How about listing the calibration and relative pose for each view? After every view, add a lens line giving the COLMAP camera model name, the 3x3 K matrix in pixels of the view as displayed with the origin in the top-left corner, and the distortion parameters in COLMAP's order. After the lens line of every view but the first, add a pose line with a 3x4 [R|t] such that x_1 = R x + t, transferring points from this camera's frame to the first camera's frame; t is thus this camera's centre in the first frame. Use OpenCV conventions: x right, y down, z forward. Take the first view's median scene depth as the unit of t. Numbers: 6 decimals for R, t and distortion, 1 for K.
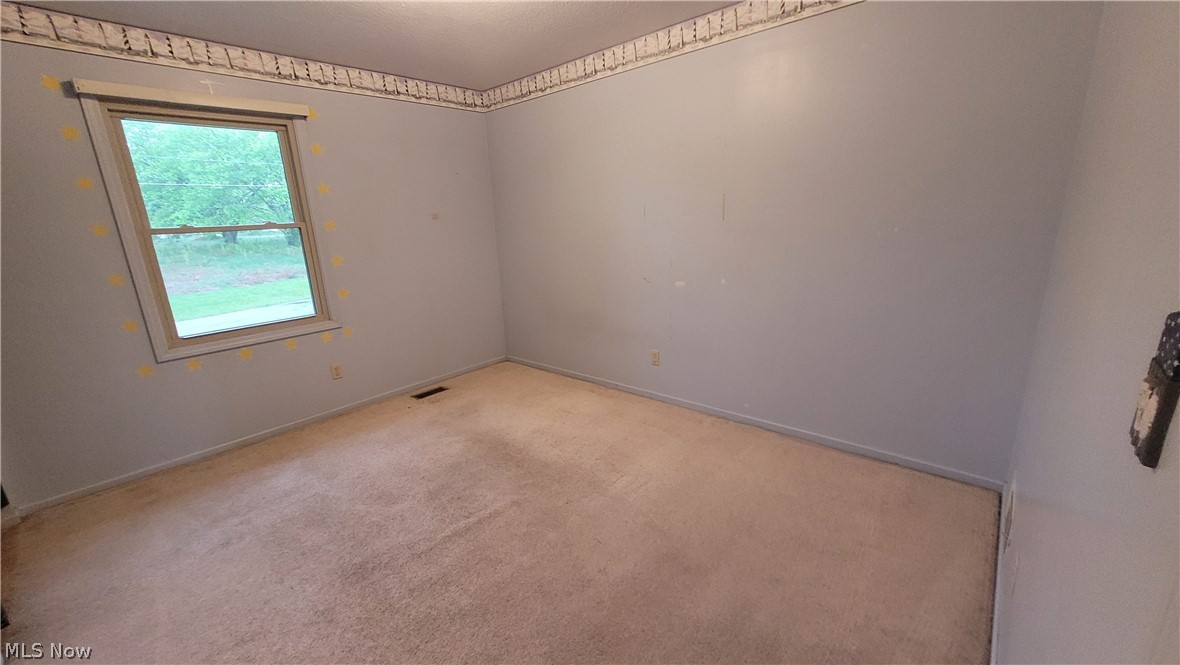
lens RADIAL K [[464.8, 0, 587.9], [0, 464.8, 337.8], [0, 0, 1]] dist [0.004211, -0.000169]
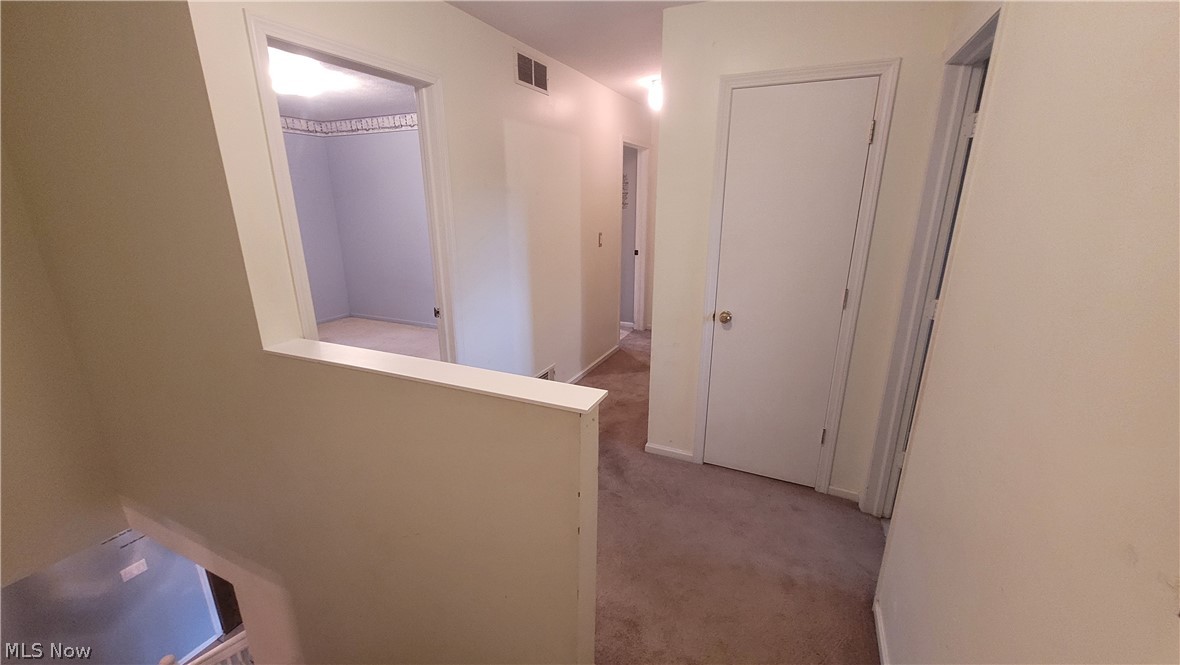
lens RADIAL K [[464.8, 0, 591.1], [0, 464.8, 336.1], [0, 0, 1]] dist [0.004211, -0.000169]
pose [[0.955158, -0.040898, 0.293260, 0.142342], [0.035056, 0.999069, 0.025150, 0.138927], [-0.294015, -0.013742, 0.955702, -0.747081]]
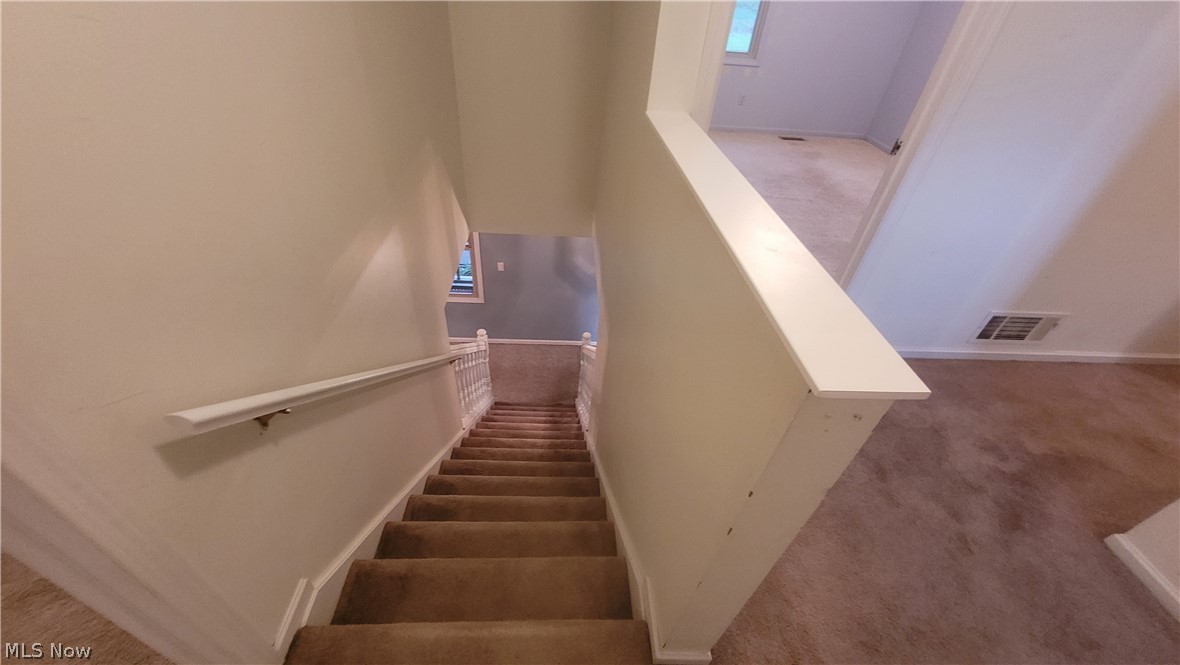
lens RADIAL K [[464.8, 0, 593.5], [0, 464.8, 335.4], [0, 0, 1]] dist [0.004211, -0.000169]
pose [[0.699671, 0.521823, -0.488018, 0.257629], [-0.285418, 0.830326, 0.478639, 0.131769], [0.654979, -0.195601, 0.729892, -0.569077]]
